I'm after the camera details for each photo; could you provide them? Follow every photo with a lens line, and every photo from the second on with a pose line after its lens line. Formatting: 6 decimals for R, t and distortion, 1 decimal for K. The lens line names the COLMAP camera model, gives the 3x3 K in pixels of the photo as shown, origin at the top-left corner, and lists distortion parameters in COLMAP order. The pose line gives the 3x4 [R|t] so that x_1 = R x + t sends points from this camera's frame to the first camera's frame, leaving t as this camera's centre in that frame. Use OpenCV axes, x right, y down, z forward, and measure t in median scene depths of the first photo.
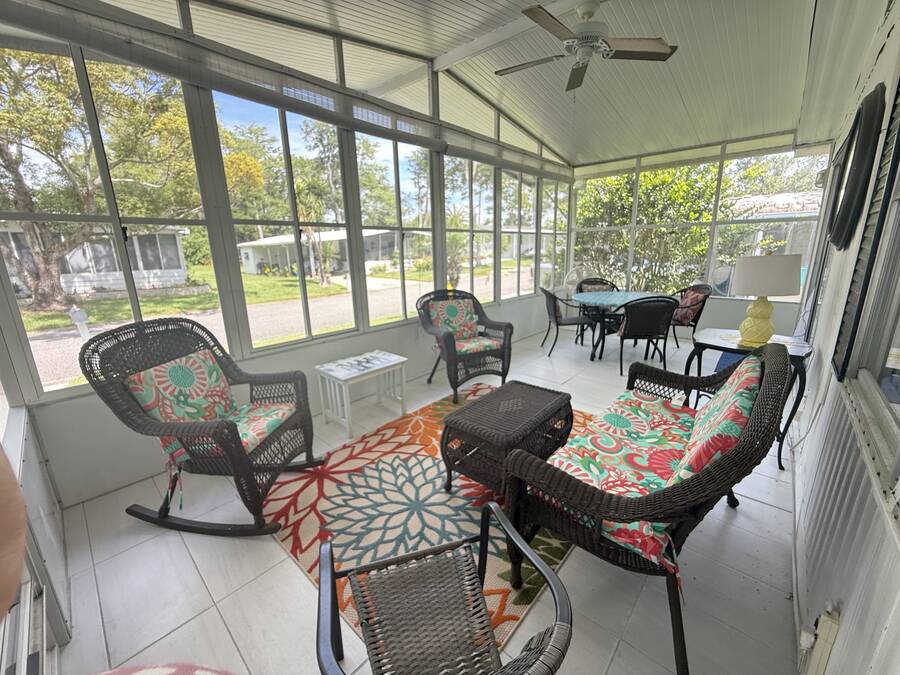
lens RADIAL K [[360.1, 0, 447.8], [0, 360.1, 337.4], [0, 0, 1]] dist [-0.000598, -0.000085]
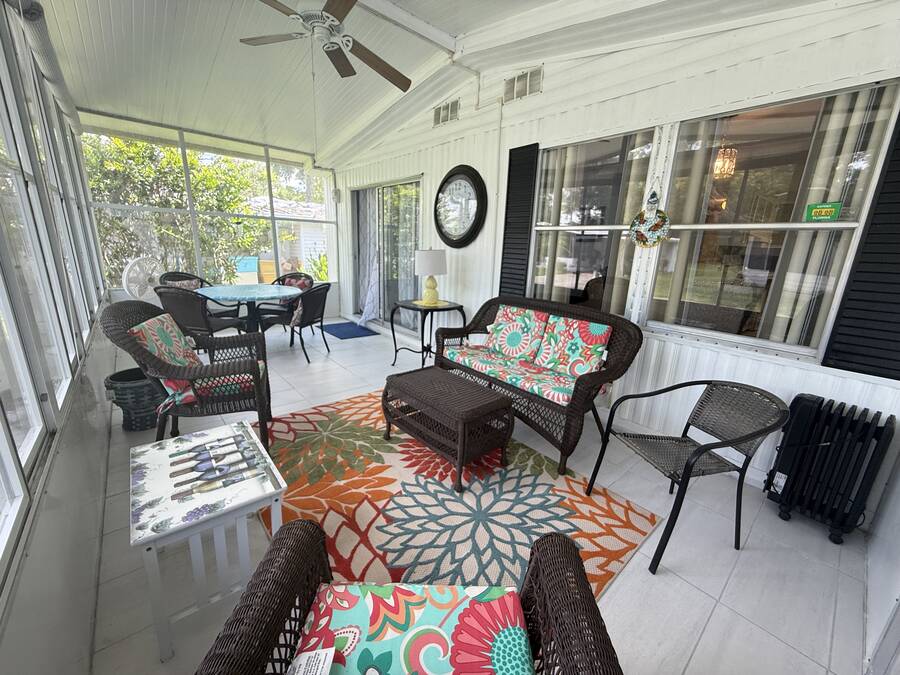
lens RADIAL K [[360.1, 0, 447.8], [0, 360.1, 337.4], [0, 0, 1]] dist [-0.000598, -0.000085]
pose [[0.128915, -0.223722, 0.966090, -0.841036], [0.196349, 0.960690, 0.196271, -0.166349], [-0.972023, 0.164388, 0.167775, 0.795449]]
